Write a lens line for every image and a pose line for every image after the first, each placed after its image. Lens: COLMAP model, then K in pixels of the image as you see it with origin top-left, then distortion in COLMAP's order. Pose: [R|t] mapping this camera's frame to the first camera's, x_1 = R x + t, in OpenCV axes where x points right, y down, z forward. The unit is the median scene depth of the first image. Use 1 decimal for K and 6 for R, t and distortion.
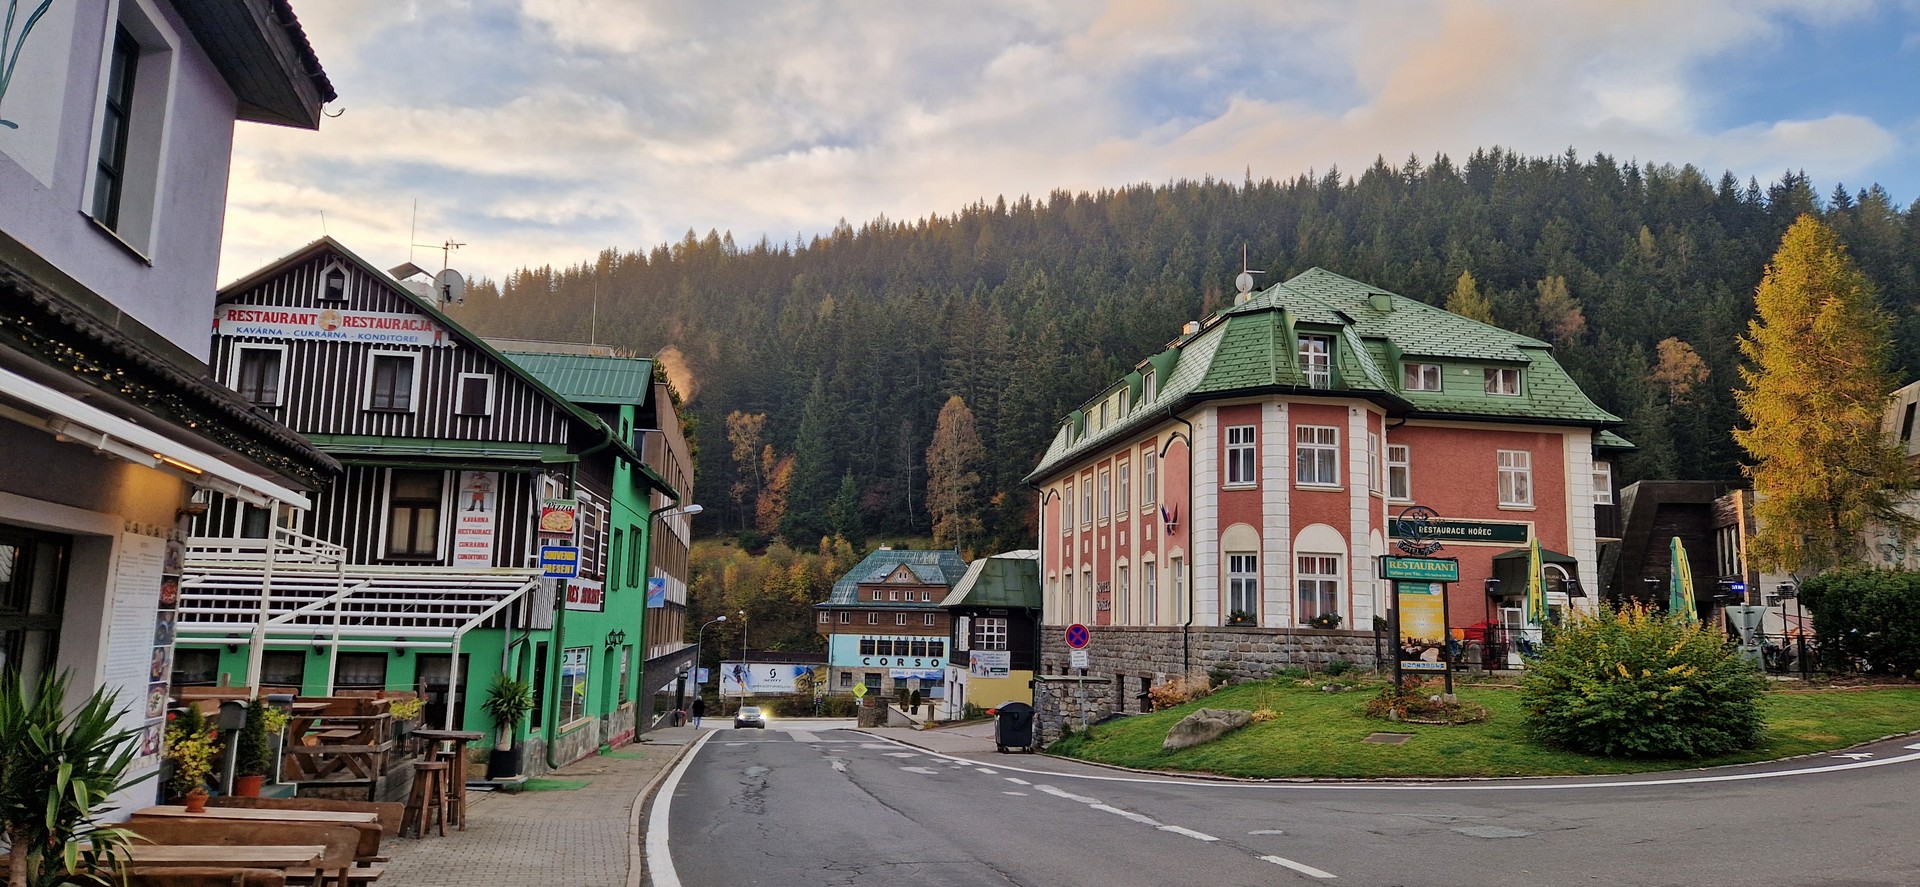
lens RADIAL K [[1277.5, 0, 983.8], [0, 1277.5, 441.2], [0, 0, 1]] dist [0.105981, -0.127130]
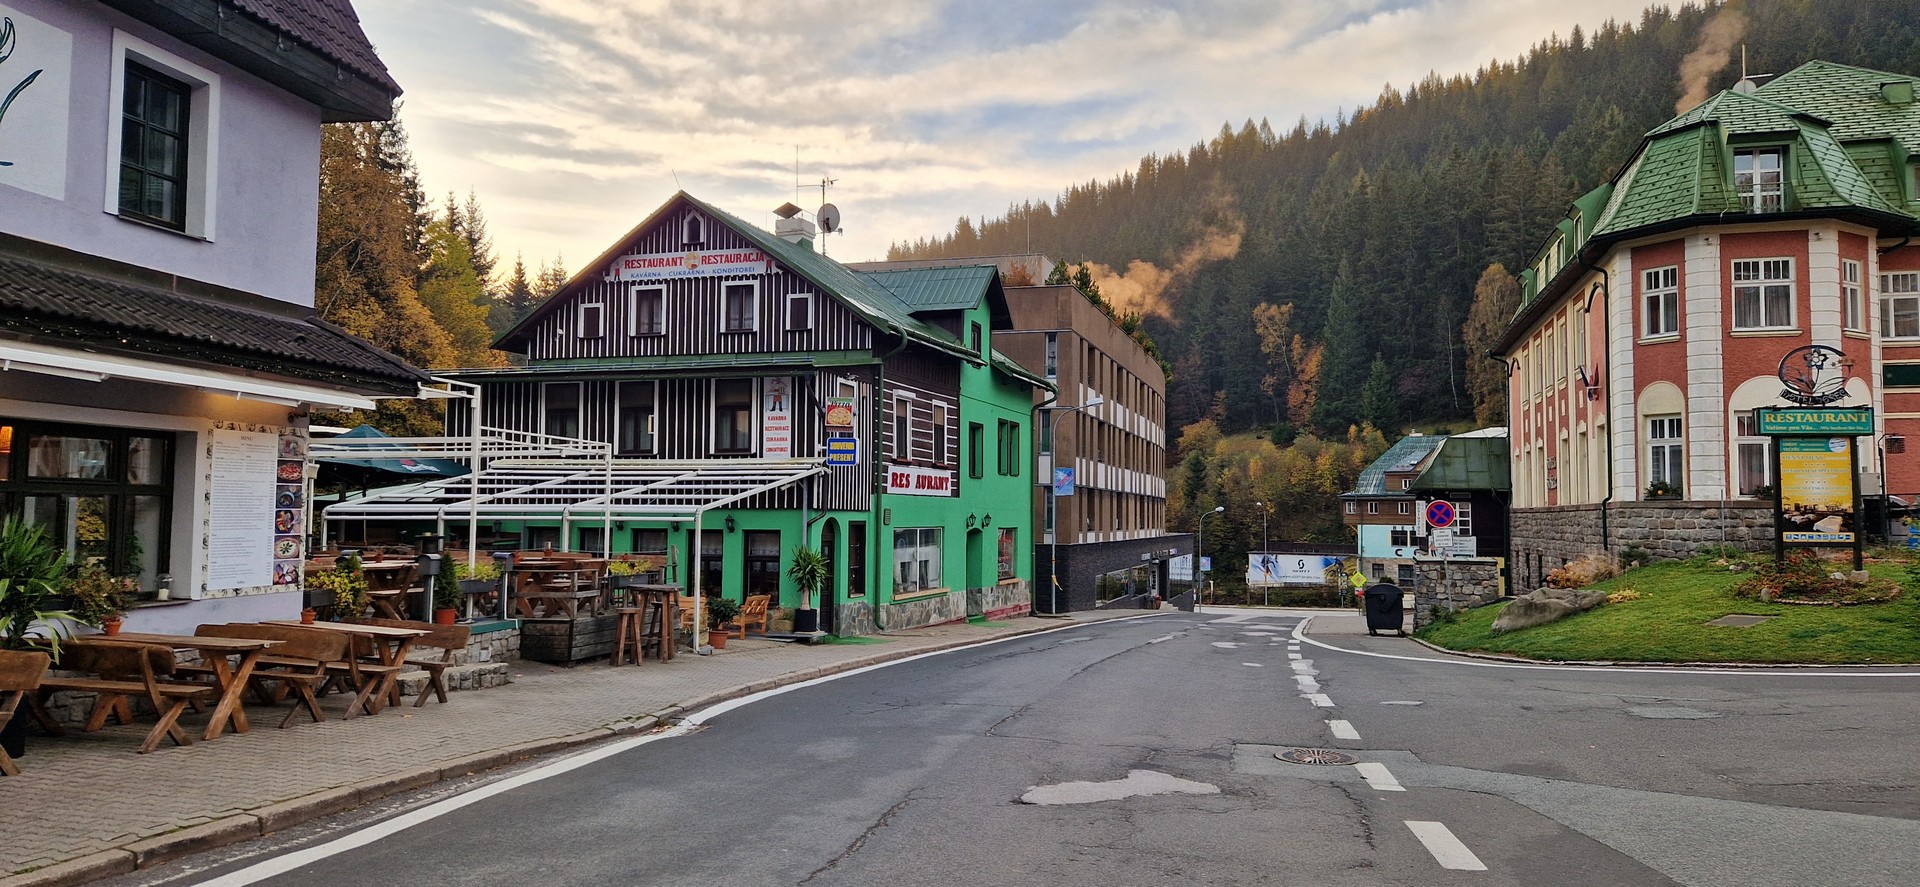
lens RADIAL K [[1274.0, 0, 951.9], [0, 1274.0, 441.8], [0, 0, 1]] dist [0.075282, -0.070064]
pose [[0.898430, -0.042419, -0.437063, 0.151064], [0.077922, 0.994928, 0.063615, 0.011931], [0.432148, -0.091210, 0.897178, 0.013281]]
